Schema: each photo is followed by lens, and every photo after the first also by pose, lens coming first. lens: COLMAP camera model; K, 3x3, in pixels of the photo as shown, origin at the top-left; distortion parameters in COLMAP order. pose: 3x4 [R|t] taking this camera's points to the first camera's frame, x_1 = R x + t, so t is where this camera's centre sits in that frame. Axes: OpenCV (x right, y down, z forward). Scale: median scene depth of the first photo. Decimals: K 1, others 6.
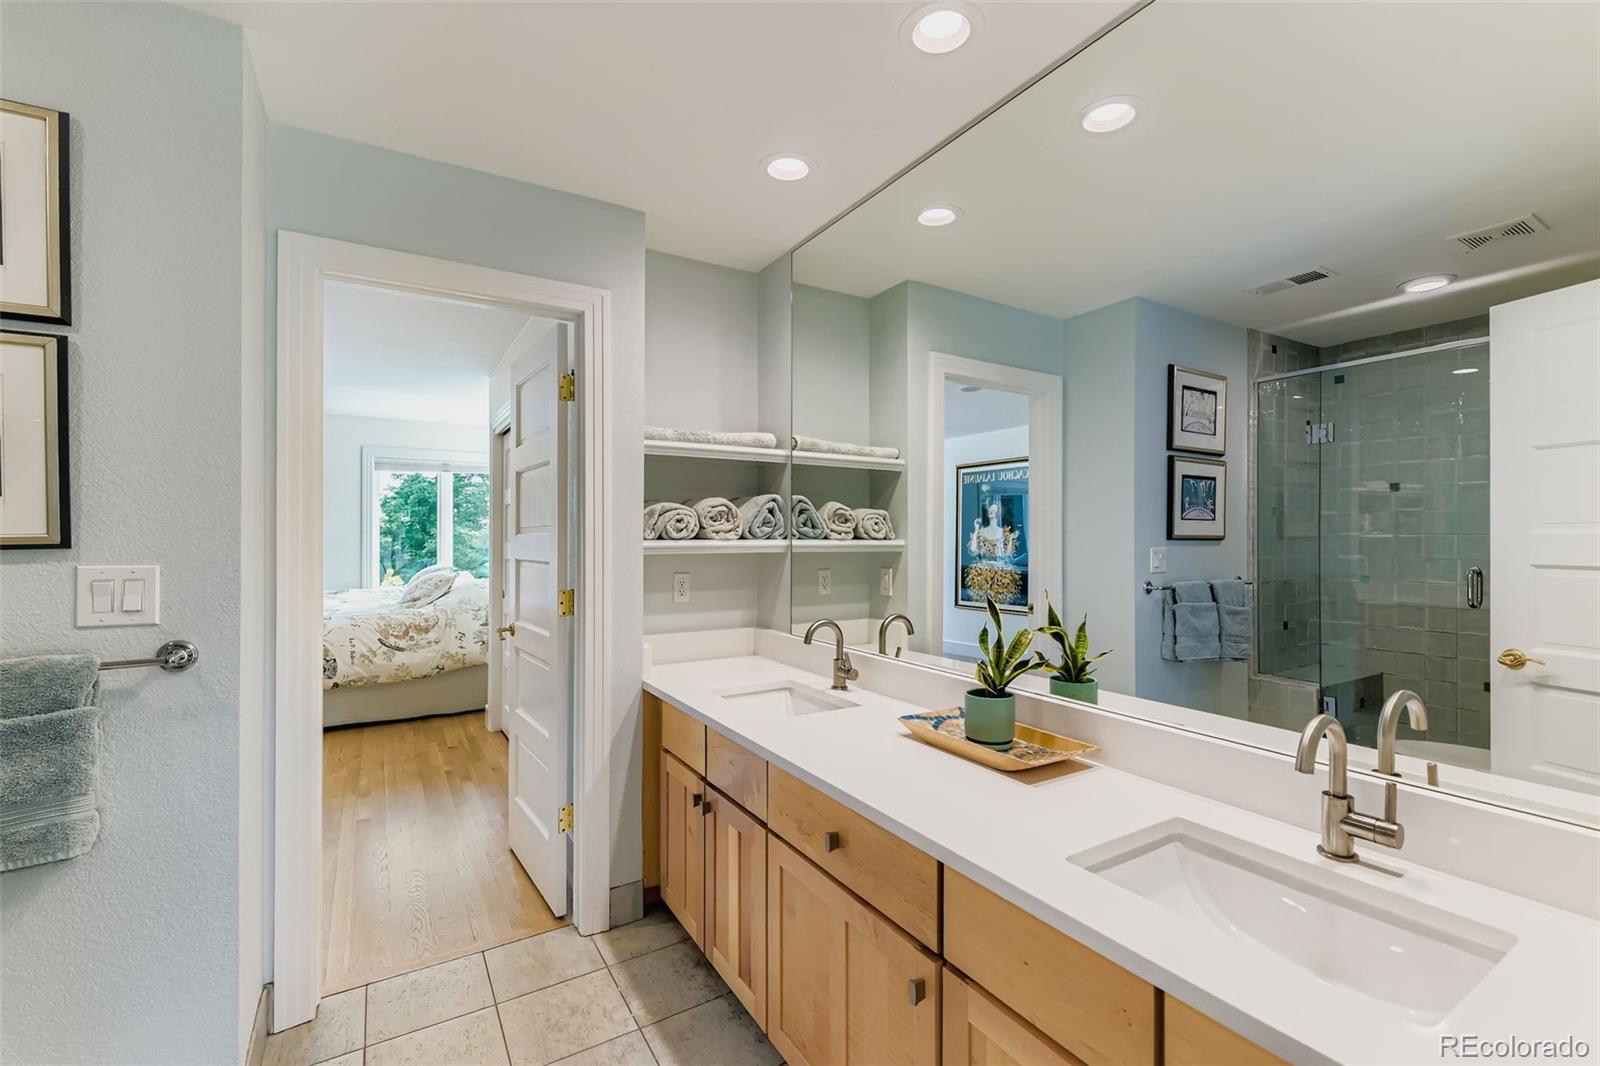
lens RADIAL K [[695.5, 0, 805.7], [0, 695.5, 538.9], [0, 0, 1]] dist [-0.003647, -0.000166]
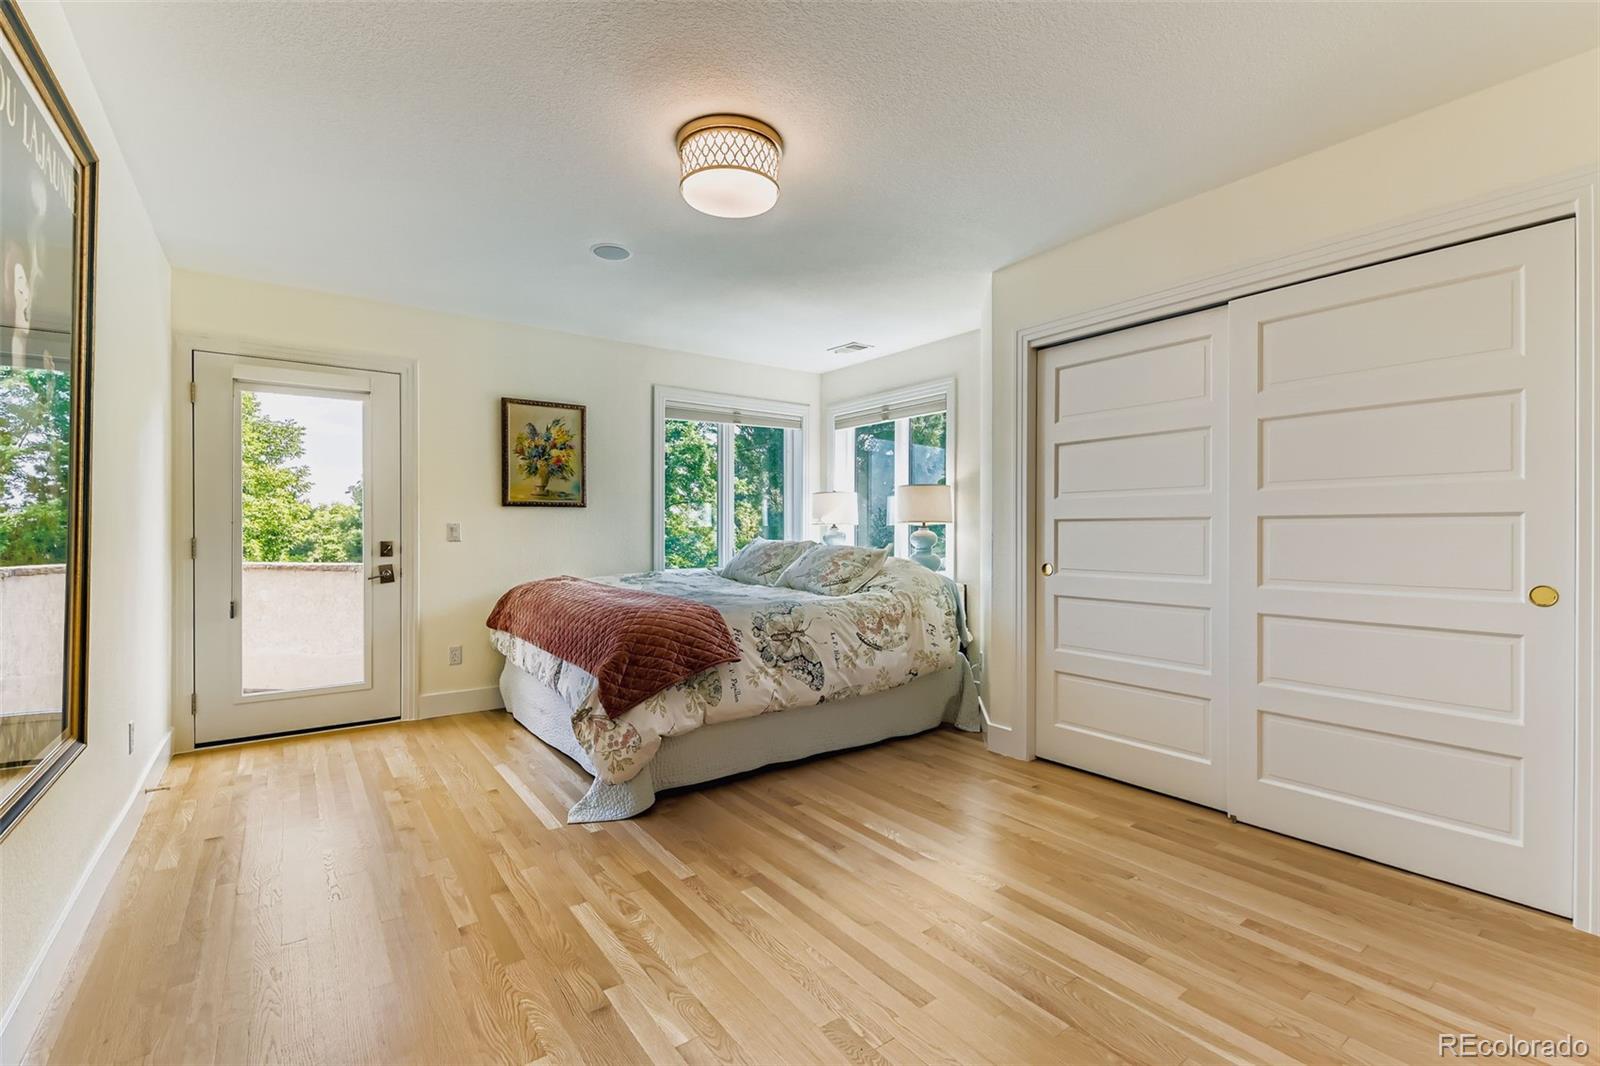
lens RADIAL K [[712.6, 0, 795.5], [0, 712.6, 529.7], [0, 0, 1]] dist [0.011429, -0.001465]
pose [[0.998080, 0.001532, 0.061926, -0.726731], [-0.001035, 0.999967, -0.008054, 0.042915], [-0.061936, 0.007975, 0.998048, 0.268378]]
